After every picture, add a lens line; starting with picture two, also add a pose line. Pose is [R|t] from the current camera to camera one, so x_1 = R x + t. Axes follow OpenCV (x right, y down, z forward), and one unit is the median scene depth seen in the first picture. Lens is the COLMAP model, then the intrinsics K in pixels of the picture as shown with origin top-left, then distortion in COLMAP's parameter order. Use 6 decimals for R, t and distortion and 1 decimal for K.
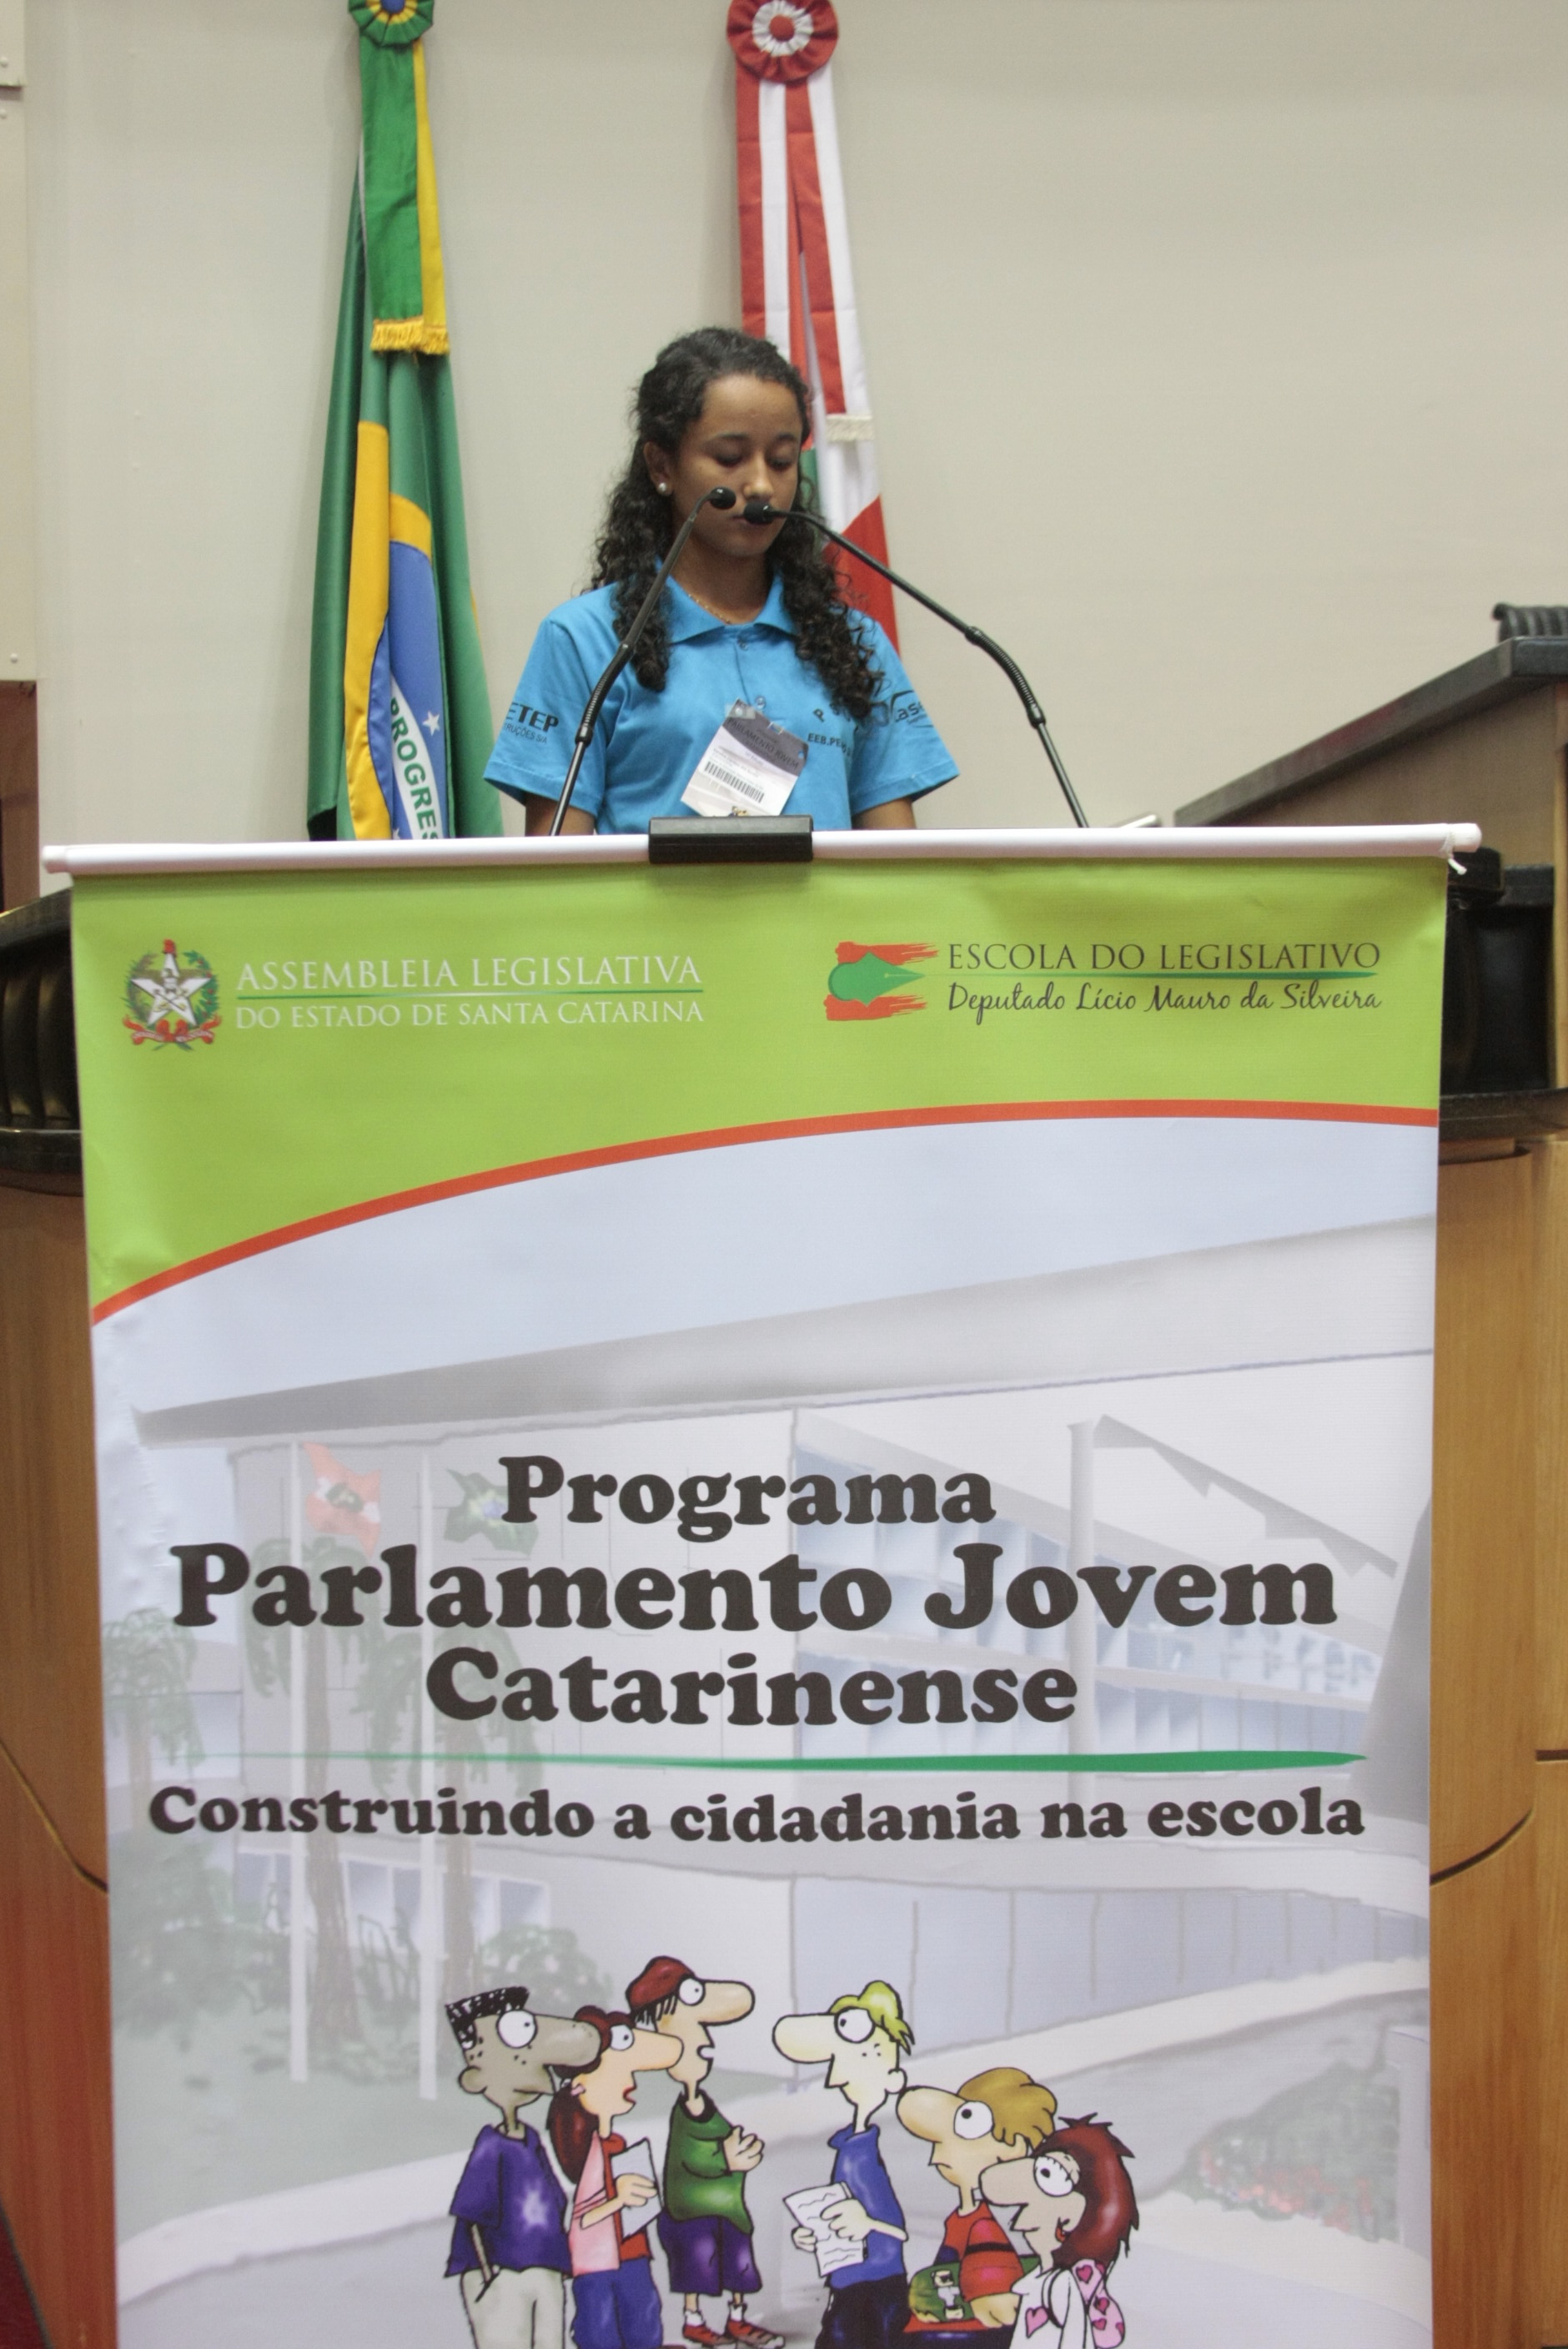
lens RADIAL K [[3264.7, 0, 825.5], [0, 3264.7, 1158.4], [0, 0, 1]] dist [-0.098690, 0.000000]
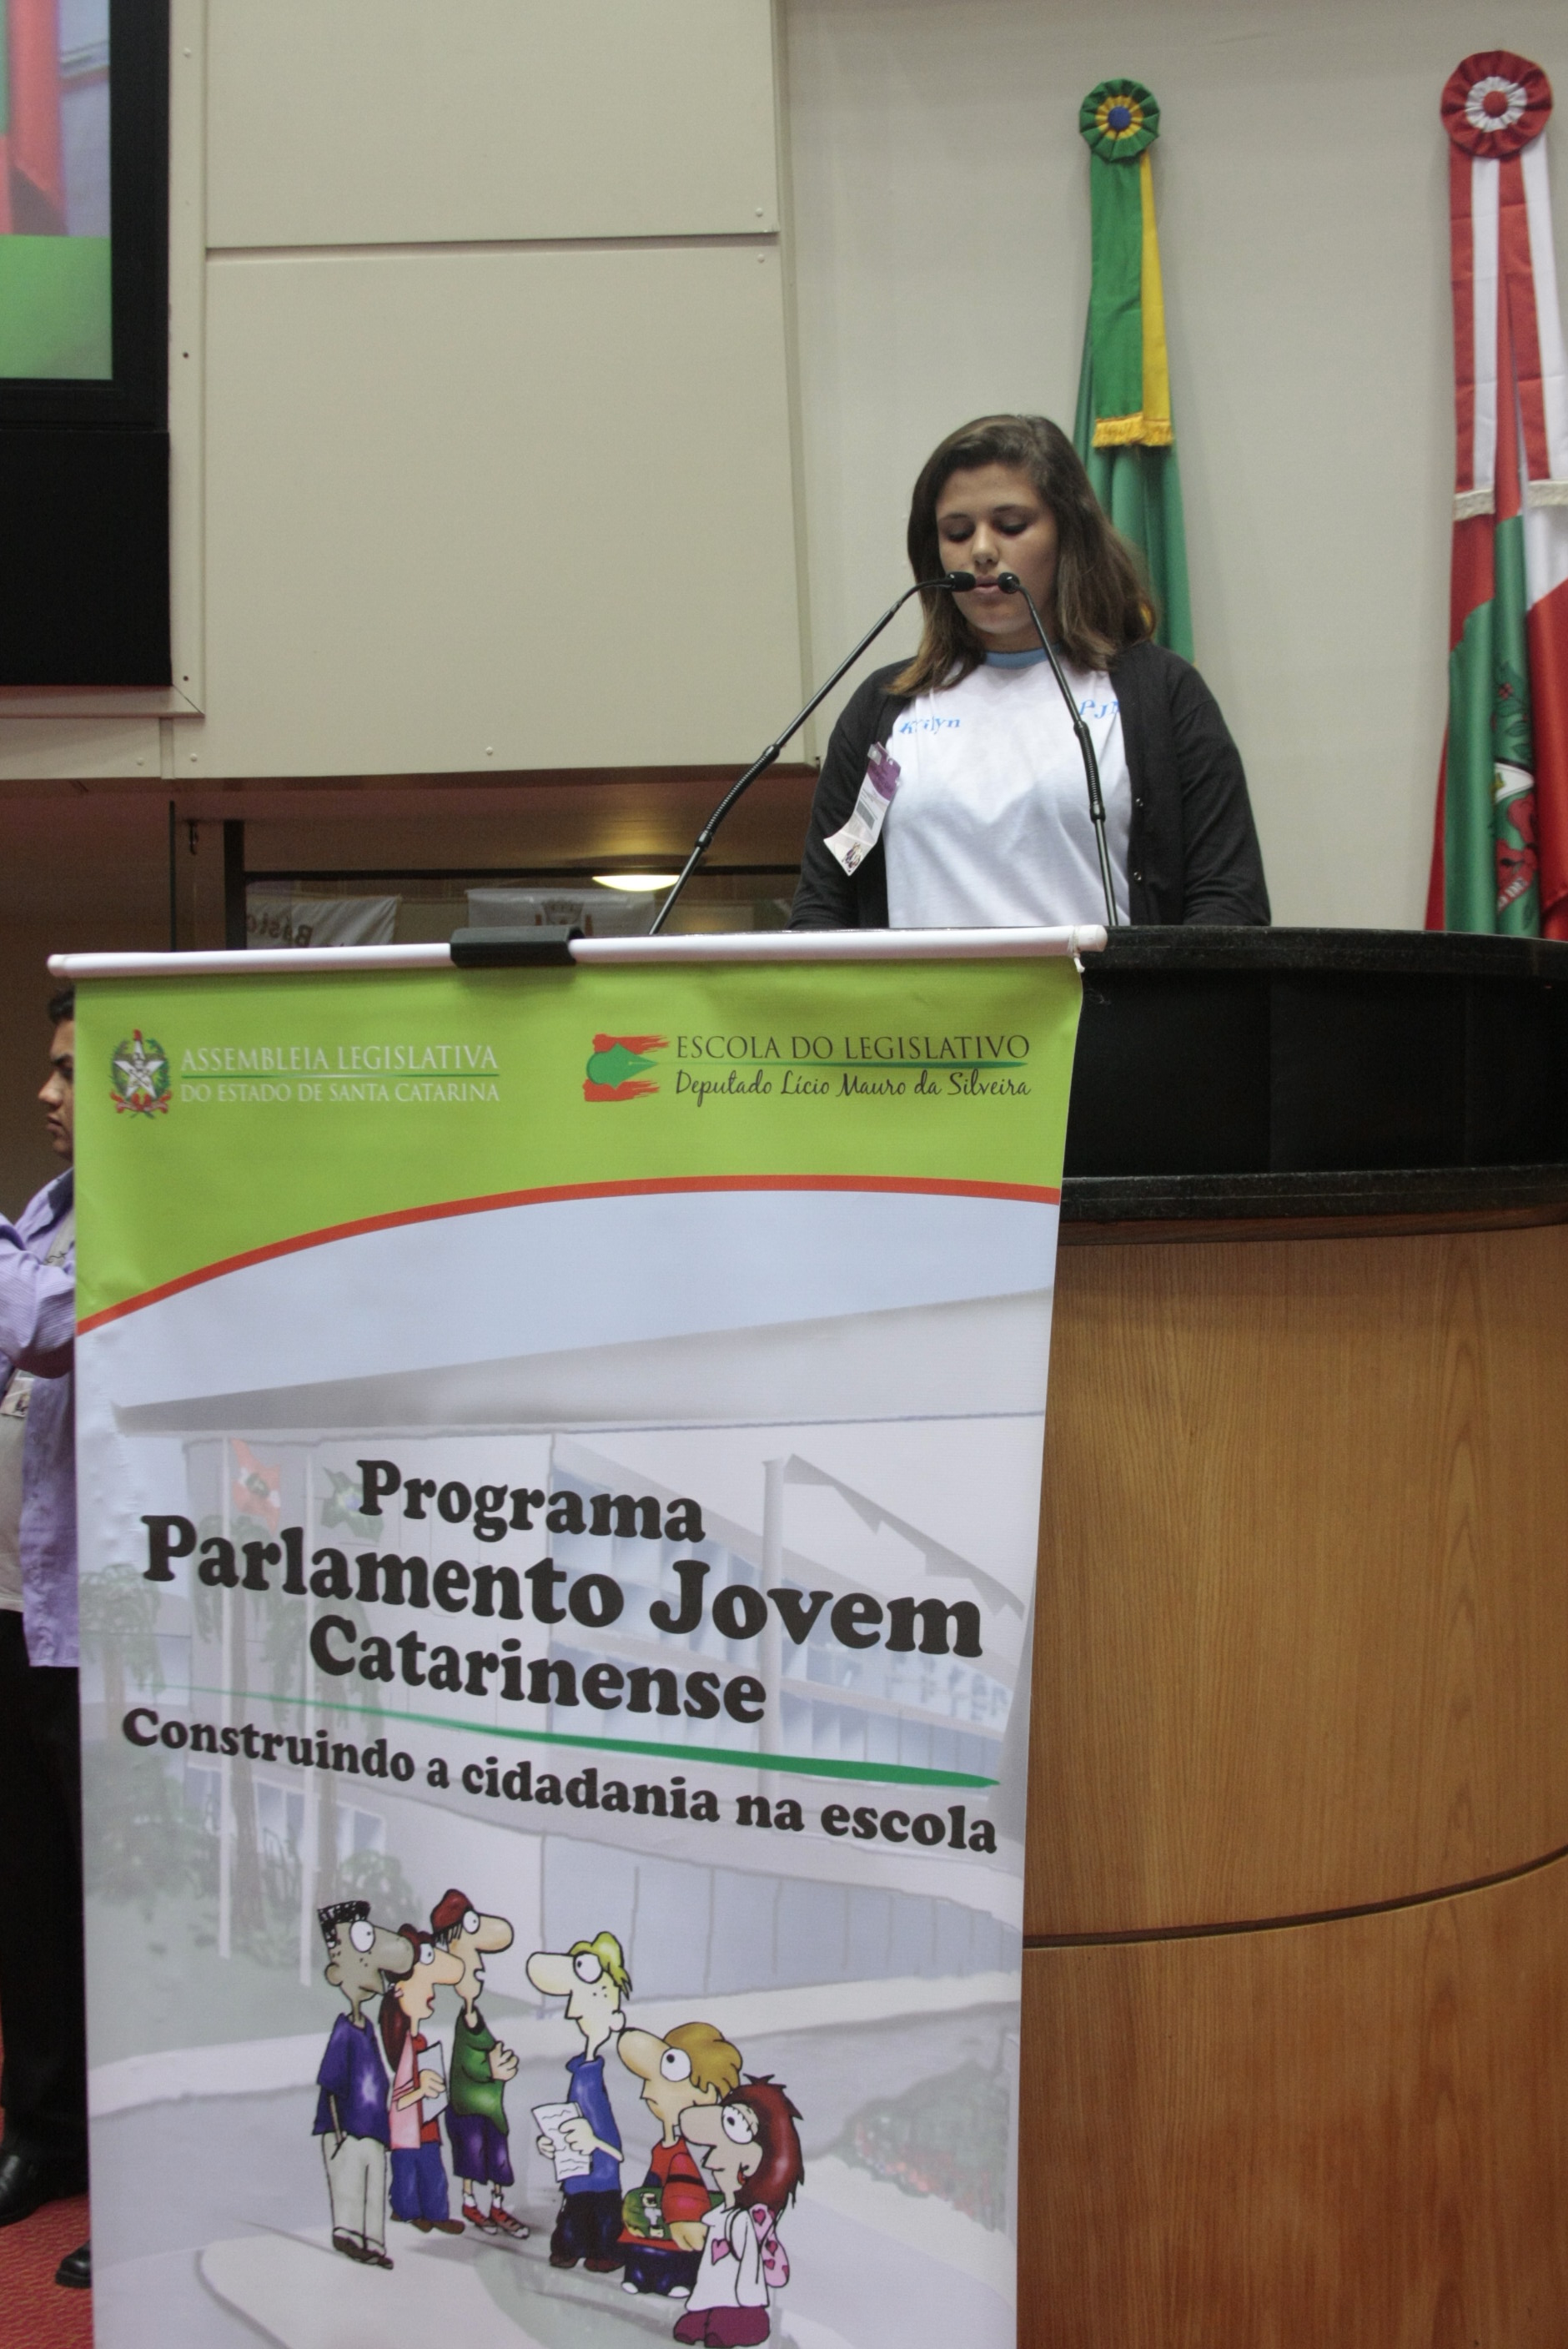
lens RADIAL K [[3264.7, 0, 808.6], [0, 3264.7, 1161.6], [0, 0, 1]] dist [-0.098690, 0.000000]
pose [[0.896558, 0.019668, -0.442489, 0.585337], [-0.023253, 0.999726, -0.002678, -0.019442], [0.442315, 0.012690, 0.896770, -0.008590]]
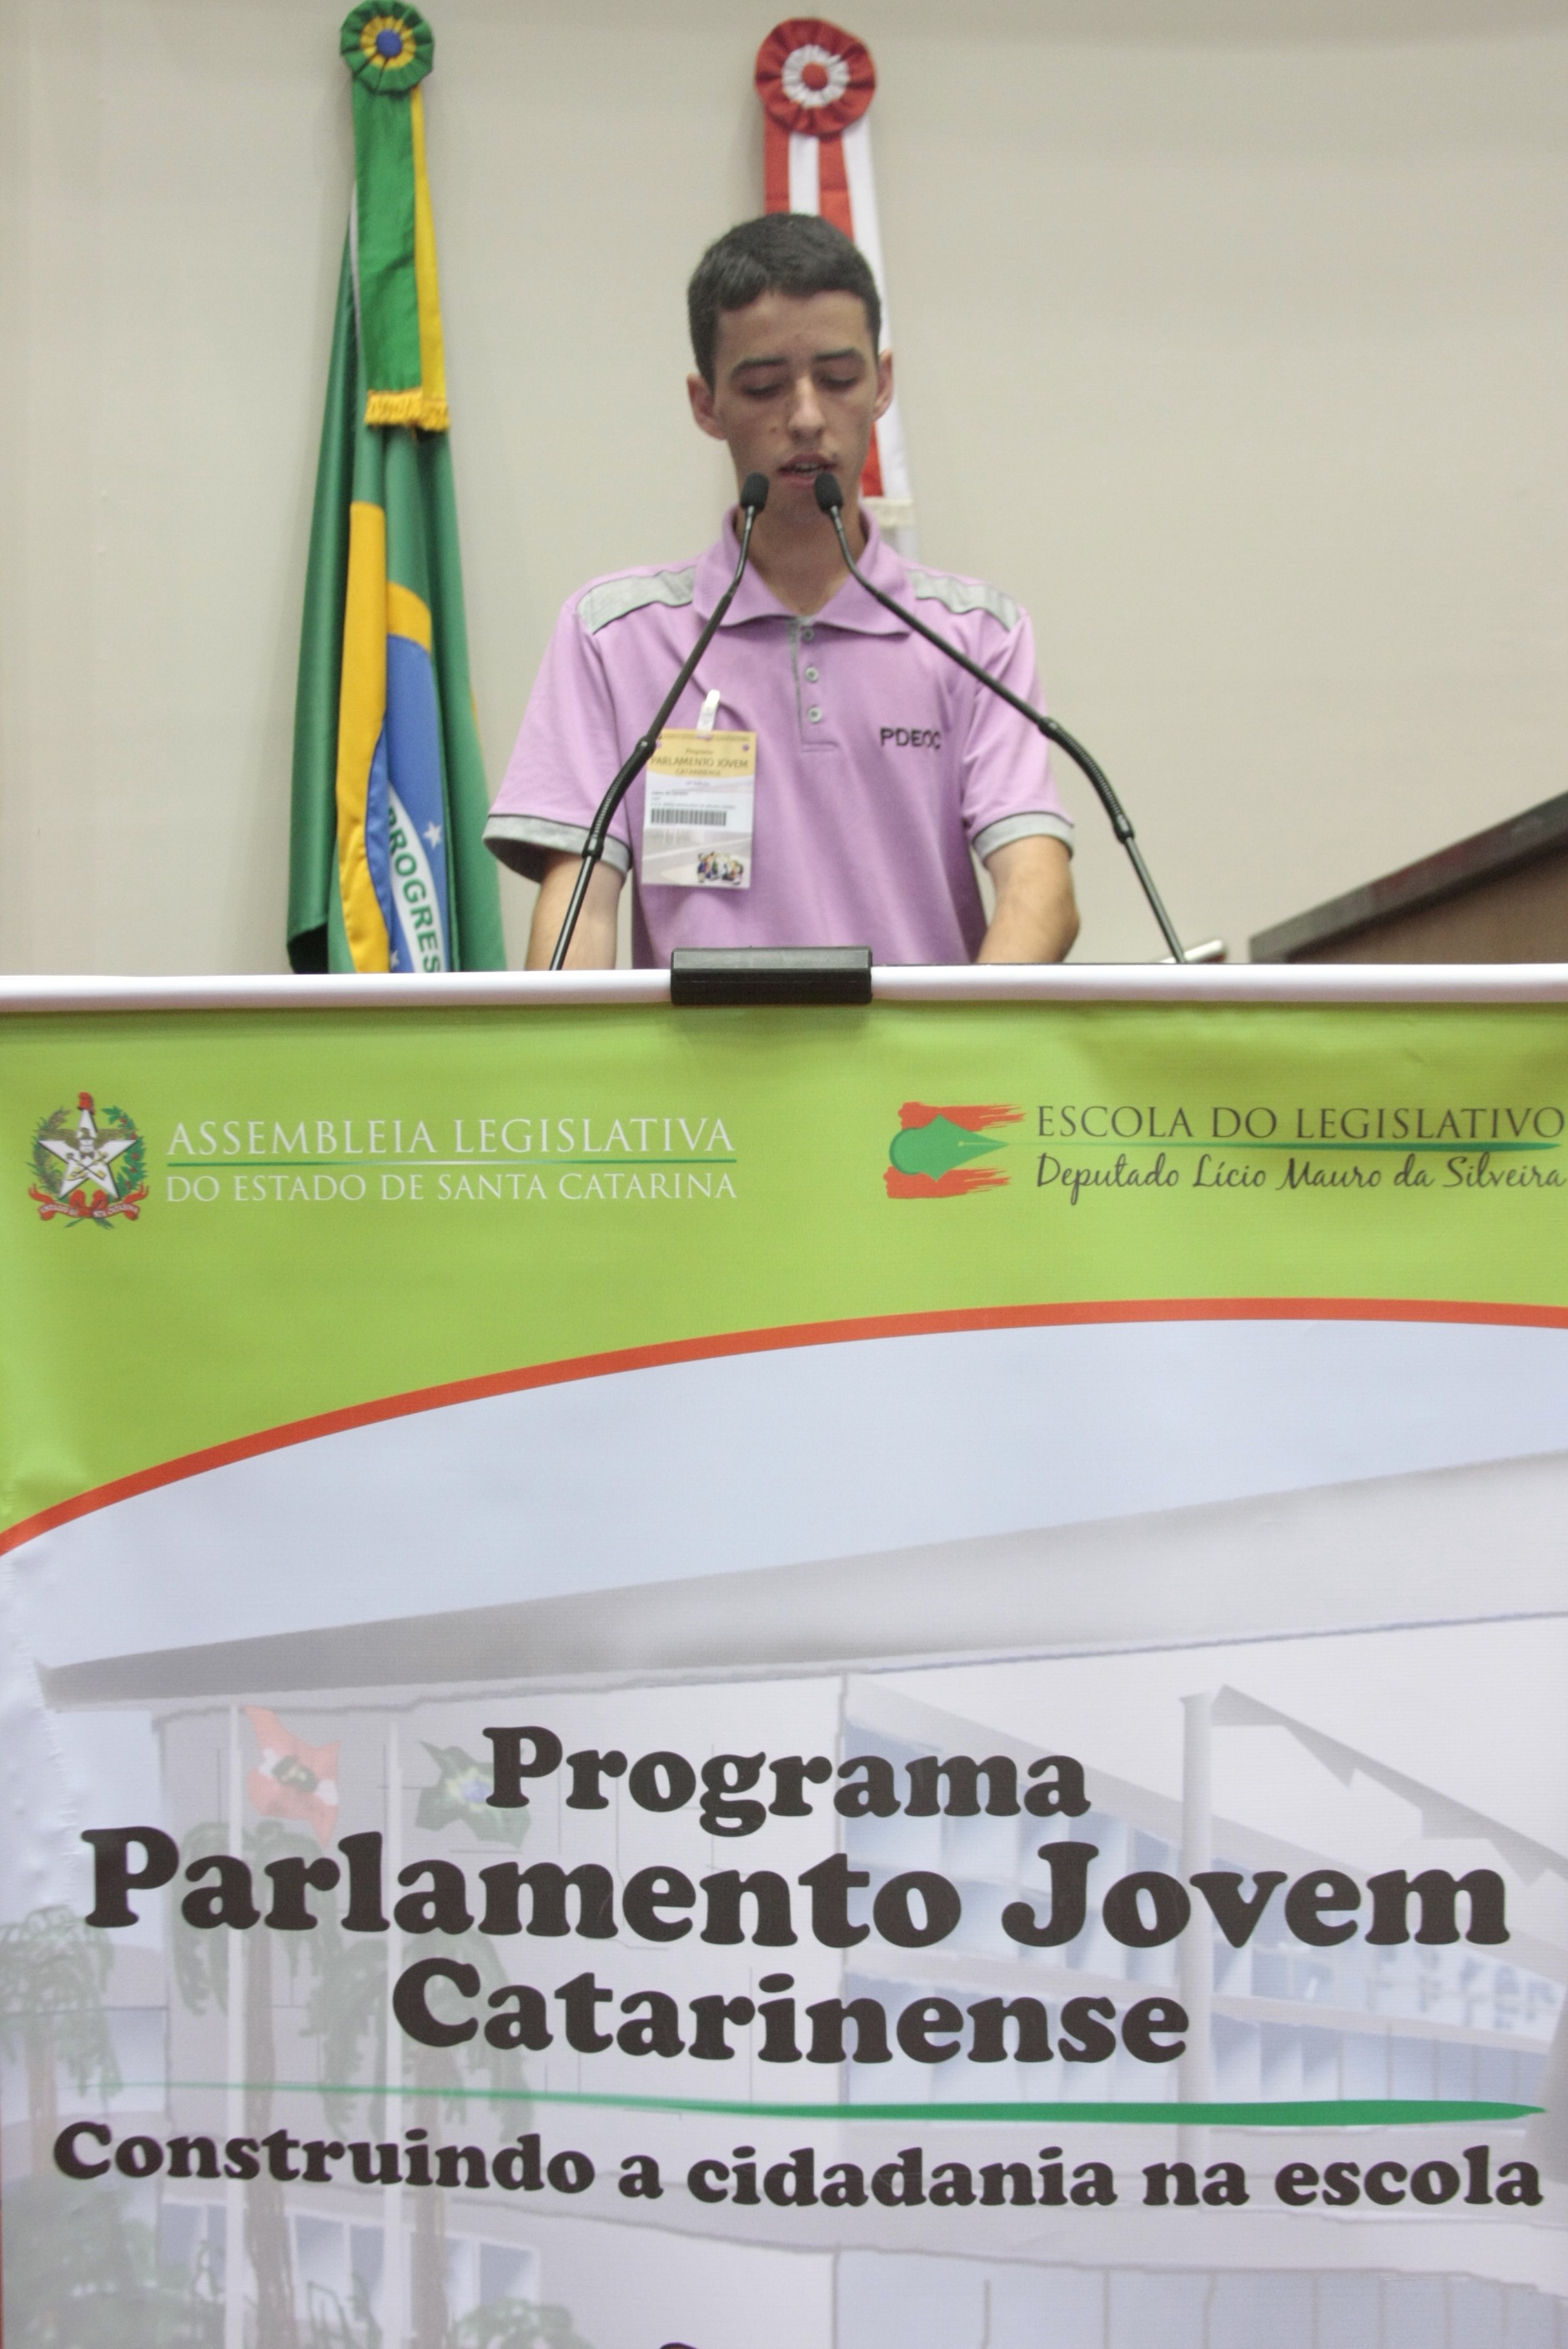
lens RADIAL K [[3350.2, 0, 757.0], [0, 3350.2, 1217.3], [0, 0, 1]] dist [-0.082994, 0.000000]
pose [[0.999479, 0.006956, -0.031503, -0.005682], [-0.007584, 0.999774, -0.019842, -0.020592], [0.031358, 0.020070, 0.999307, 0.161329]]
